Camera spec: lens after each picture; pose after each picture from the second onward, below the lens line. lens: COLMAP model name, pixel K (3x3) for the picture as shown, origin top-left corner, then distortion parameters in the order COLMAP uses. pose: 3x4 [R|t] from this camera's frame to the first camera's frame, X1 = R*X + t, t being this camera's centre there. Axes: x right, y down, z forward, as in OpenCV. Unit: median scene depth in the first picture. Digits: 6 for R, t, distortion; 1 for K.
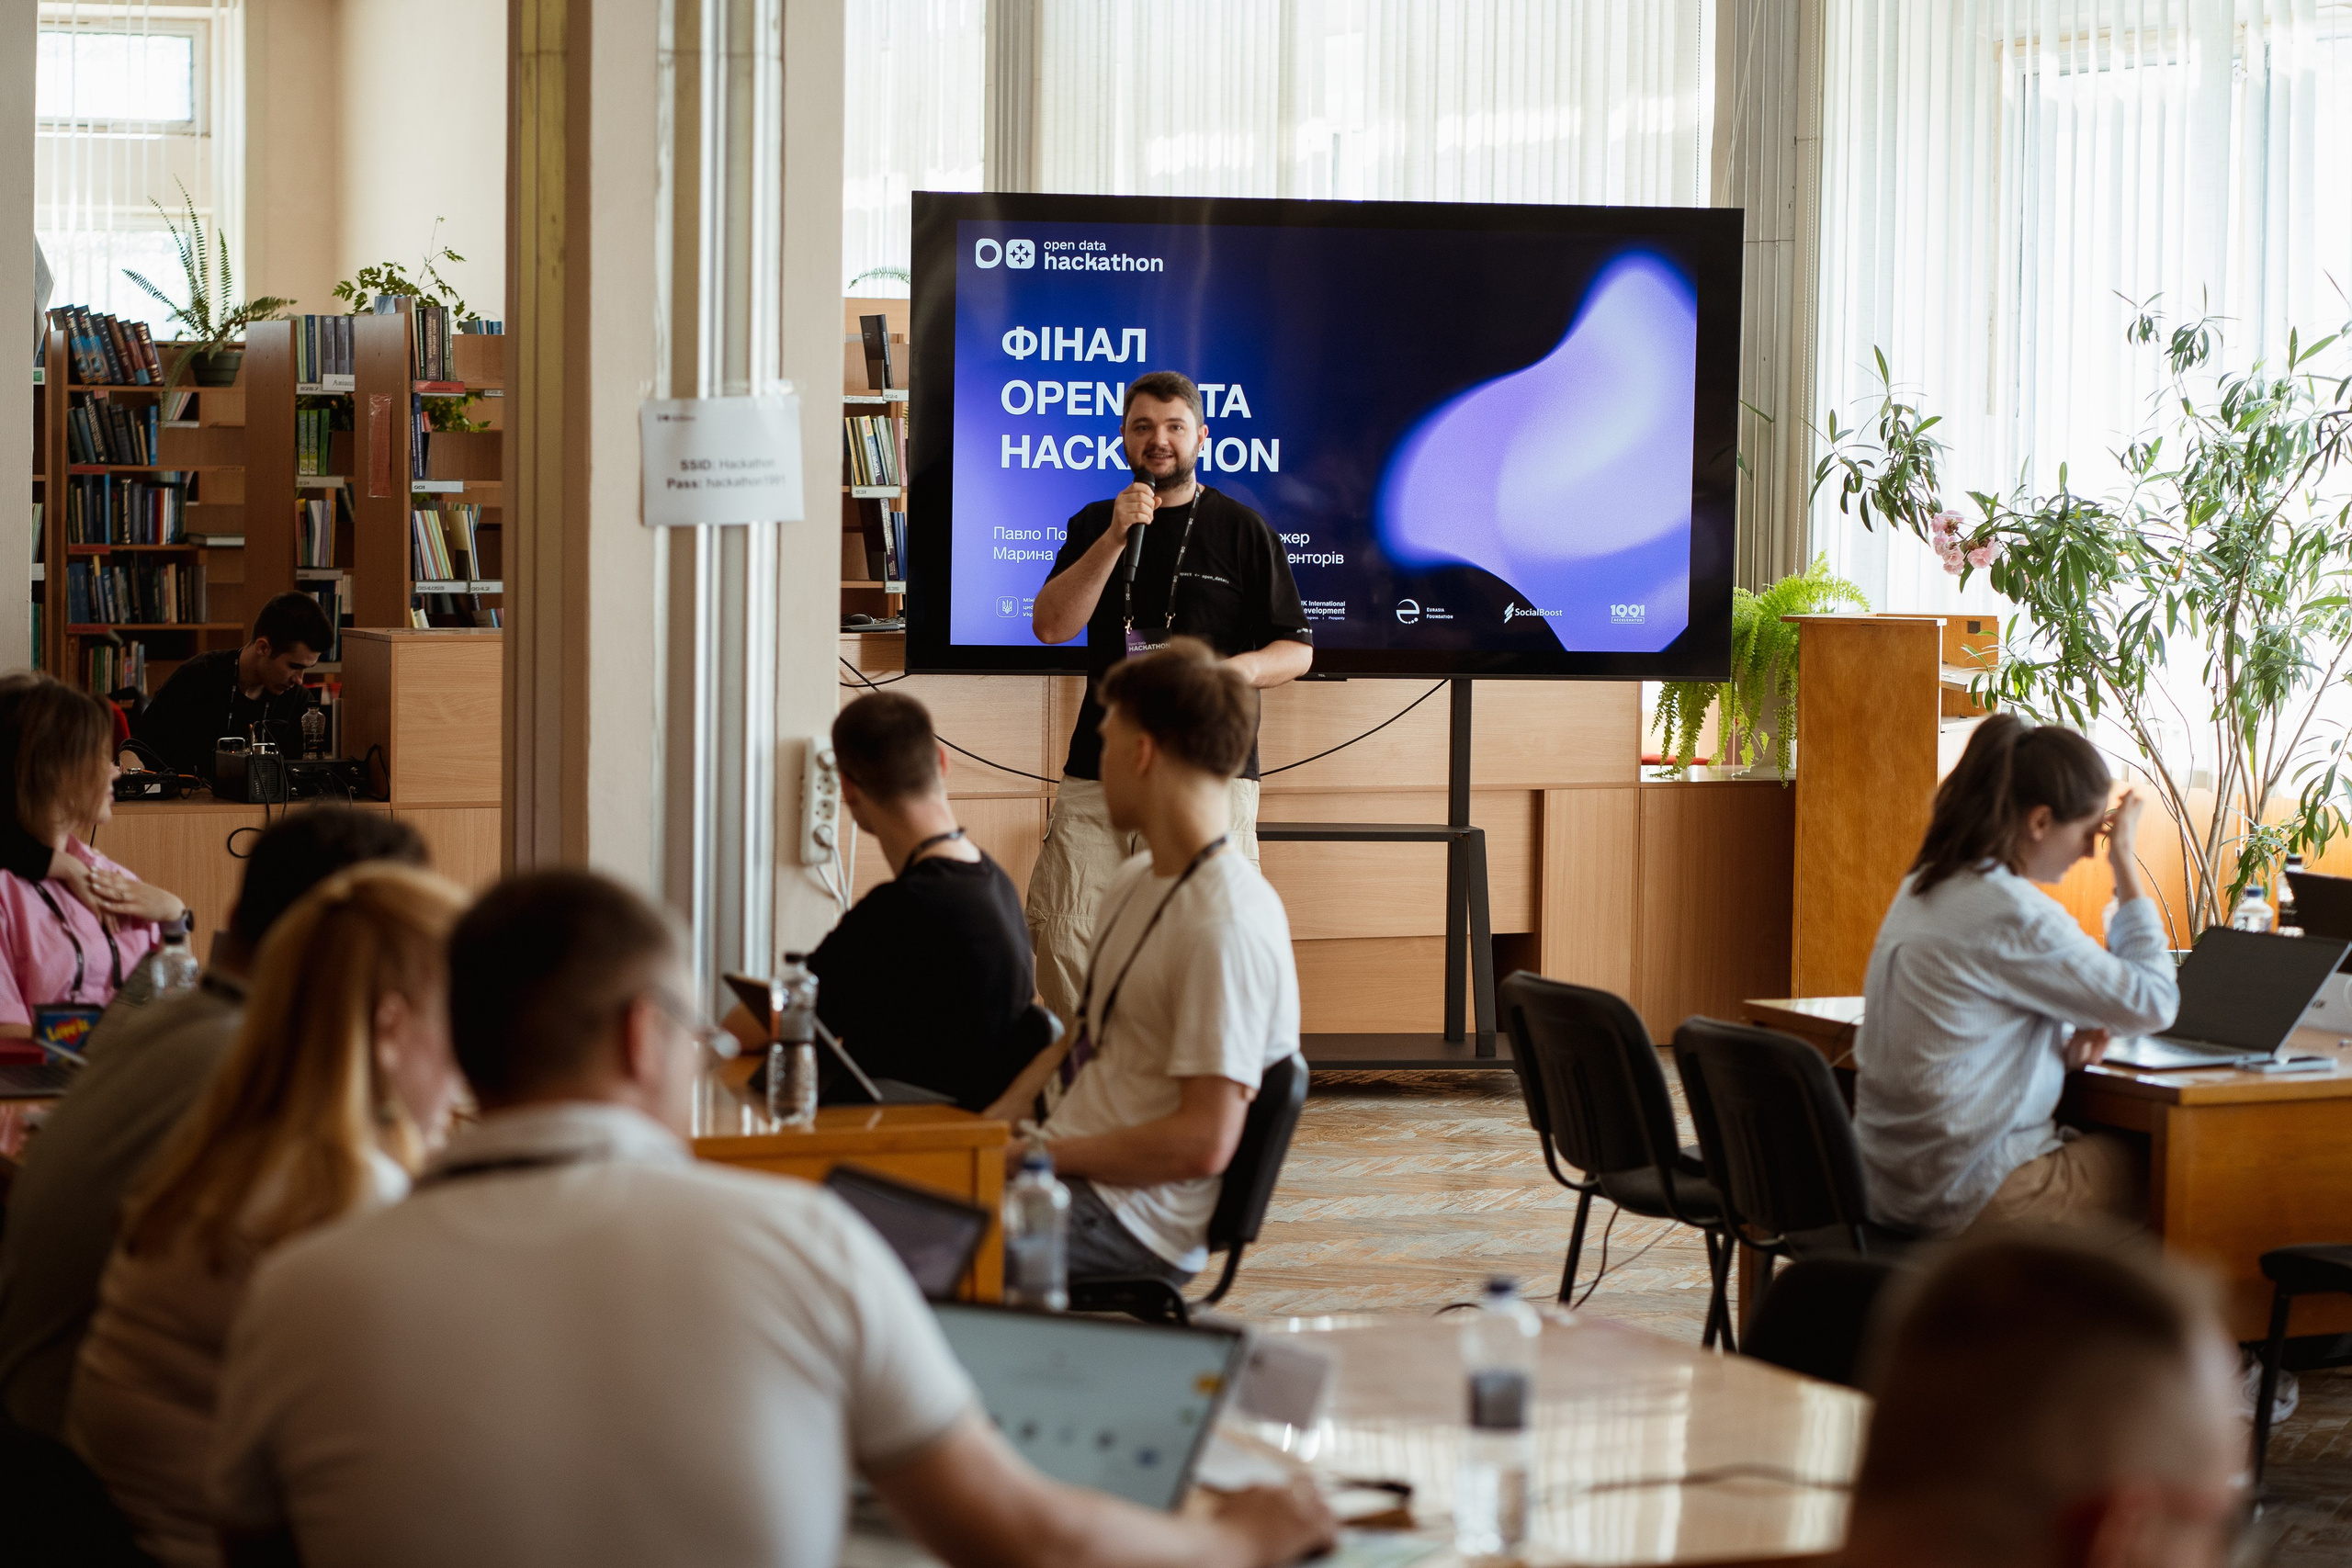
lens RADIAL K [[5584.0, 0, 1121.5], [0, 5584.0, 776.8], [0, 0, 1]] dist [0.099395, -2.581064]
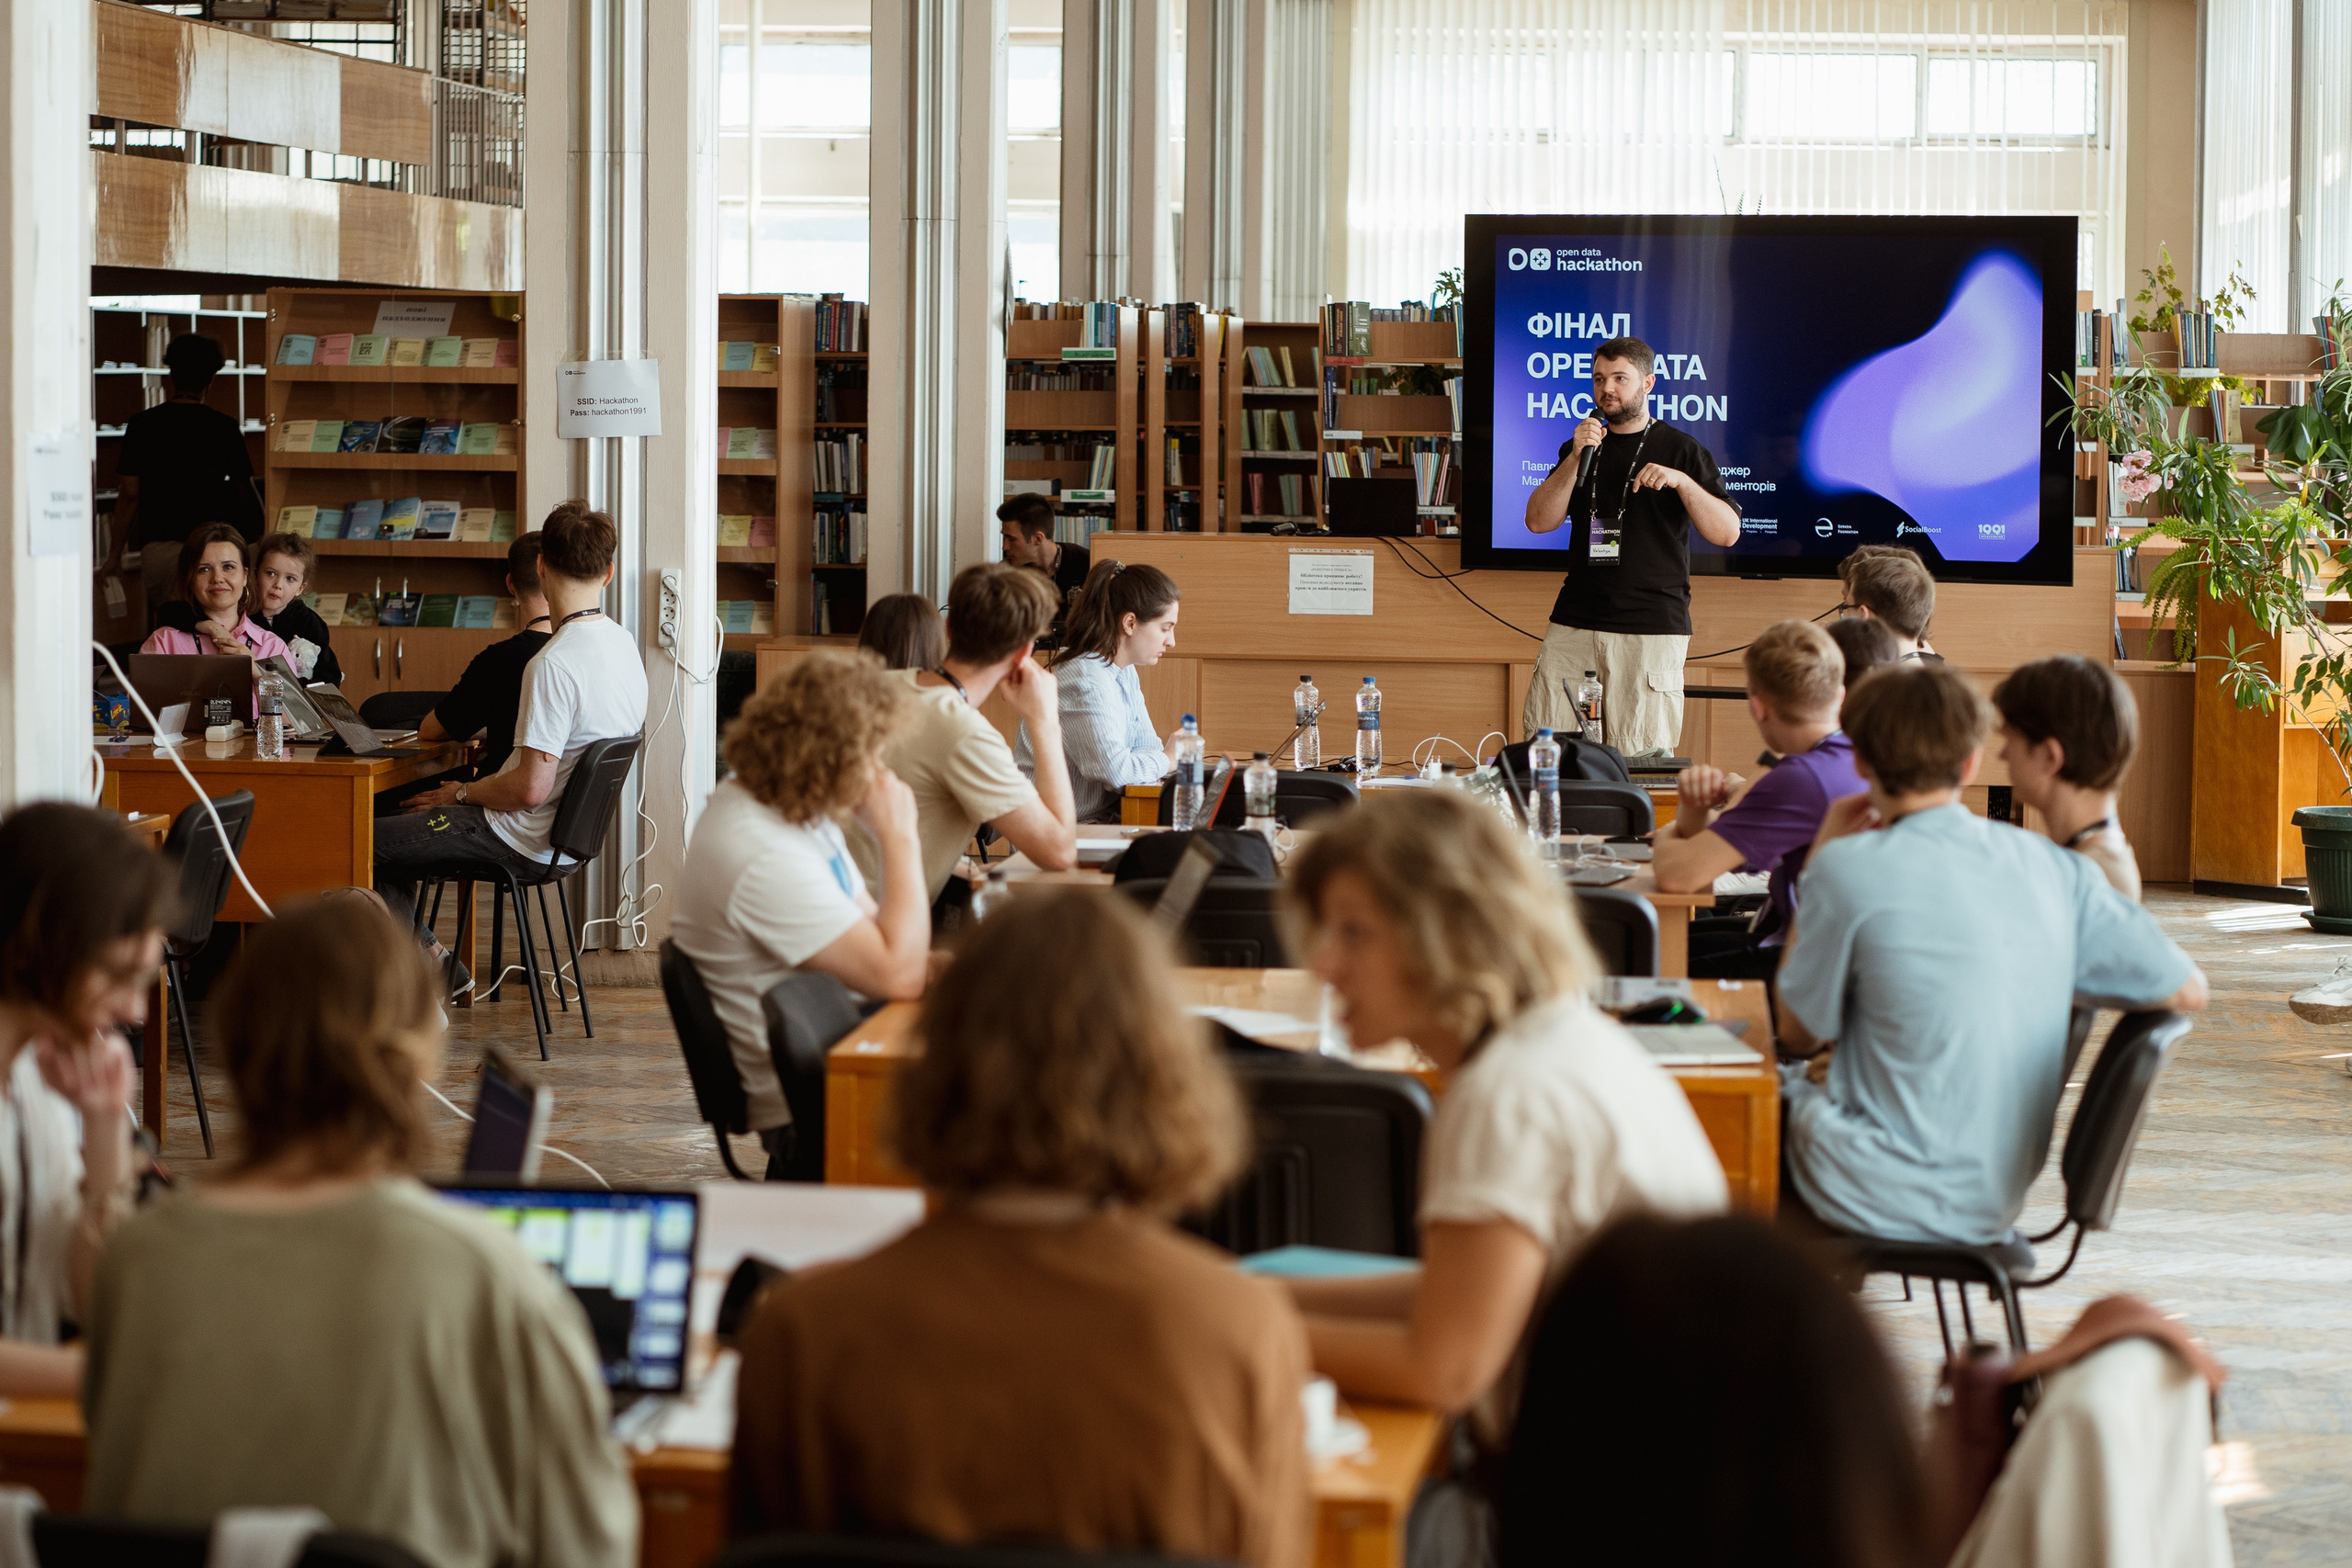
lens RADIAL K [[5716.5, 0, 1069.5], [0, 5716.5, 703.9], [0, 0, 1]] dist [0.071859, -2.342173]
pose [[0.856463, 0.026703, -0.515518, 0.598045], [-0.033359, 0.999437, -0.003652, 0.022719], [0.515130, 0.020324, 0.856871, -0.241566]]
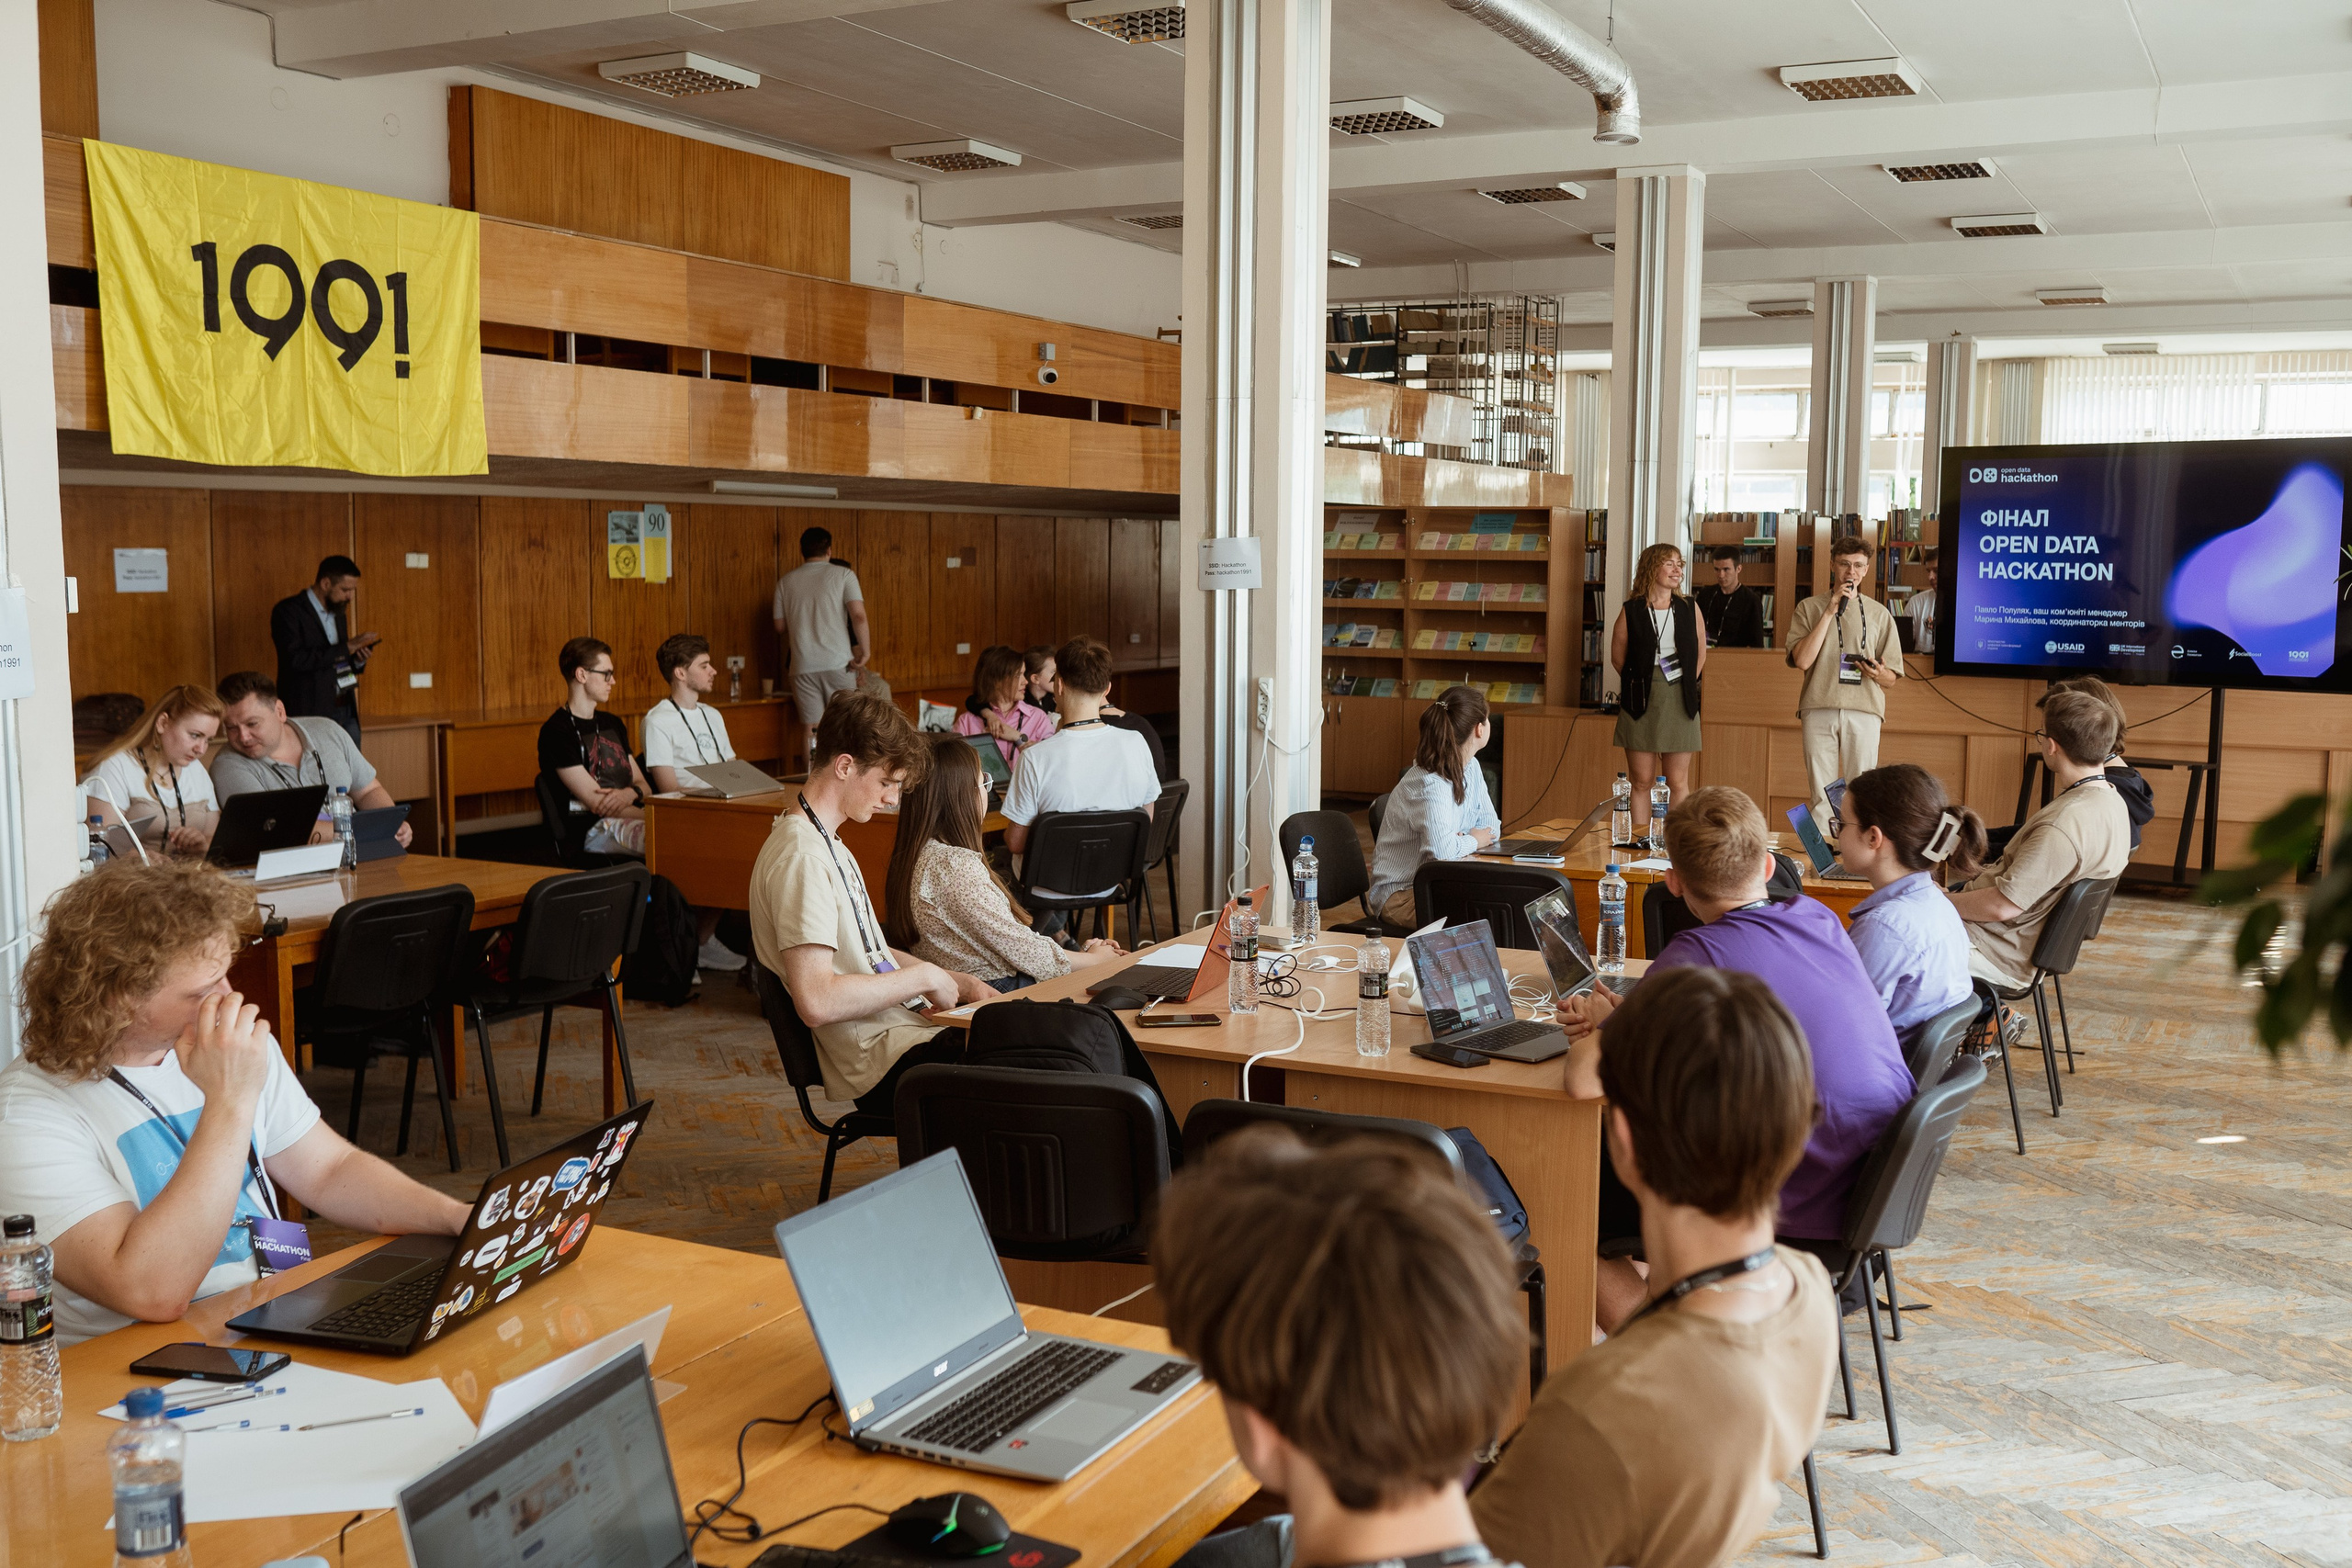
lens RADIAL K [[2260.8, 0, 1209.9], [0, 2260.8, 786.4], [0, 0, 1]] dist [0.010328, 0.023889]
pose [[0.630986, 0.072466, -0.772402, 0.458442], [-0.051097, 0.997348, 0.051829, -0.006506], [0.774109, 0.006764, 0.633016, 0.237501]]
